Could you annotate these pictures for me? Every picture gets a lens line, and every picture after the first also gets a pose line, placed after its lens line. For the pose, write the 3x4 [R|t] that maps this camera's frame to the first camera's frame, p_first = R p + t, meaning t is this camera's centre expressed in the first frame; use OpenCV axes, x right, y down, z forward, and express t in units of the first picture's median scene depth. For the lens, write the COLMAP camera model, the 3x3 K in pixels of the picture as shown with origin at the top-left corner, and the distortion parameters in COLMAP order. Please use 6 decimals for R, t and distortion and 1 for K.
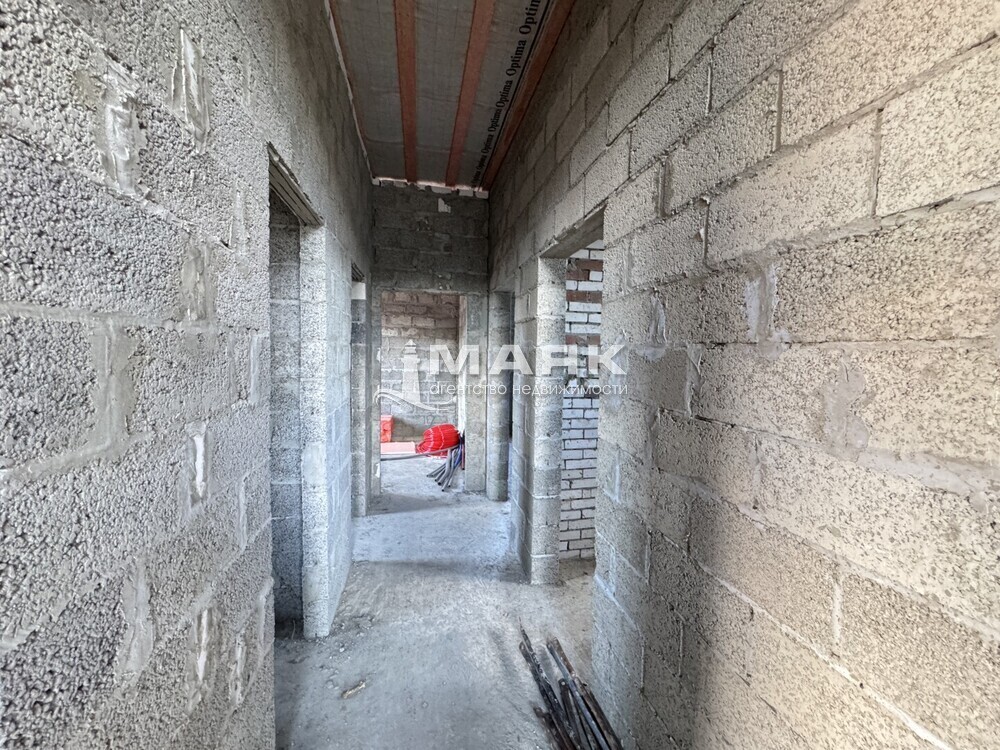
lens RADIAL K [[399.0, 0, 498.1], [0, 399.0, 380.0], [0, 0, 1]] dist [-0.006069, 0.001682]
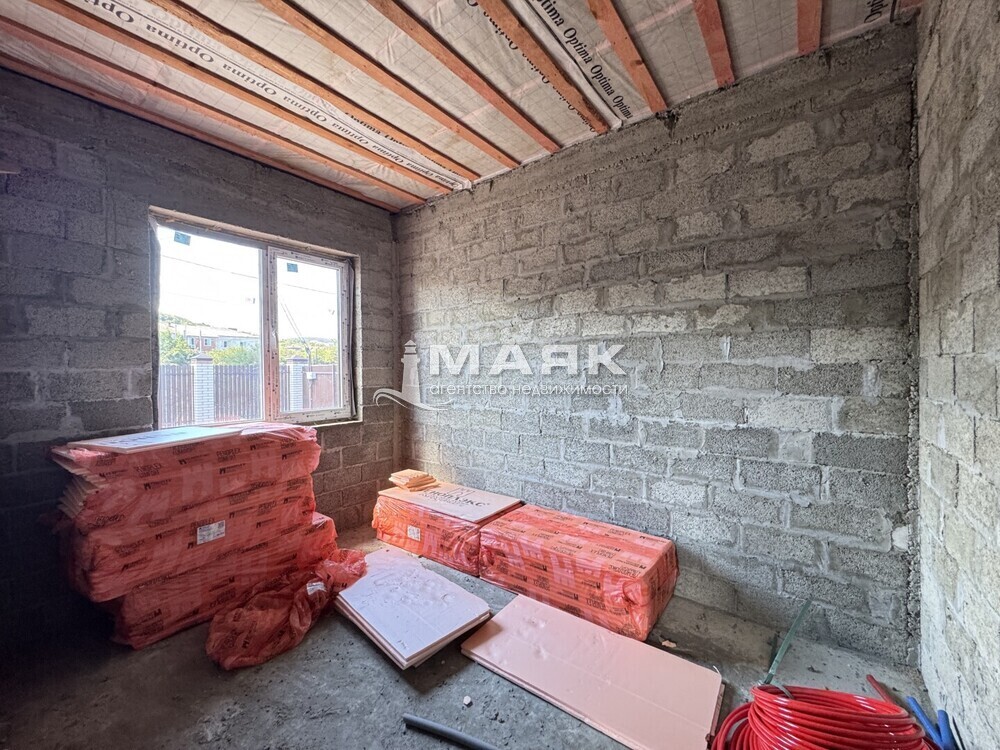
lens RADIAL K [[399.0, 0, 503.8], [0, 399.0, 371.5], [0, 0, 1]] dist [-0.006069, 0.001682]
pose [[0.654157, -0.021426, -0.756055, -0.122910], [-0.026147, 0.998361, -0.050916, -0.073807], [0.755907, 0.053076, 0.652525, 0.946345]]
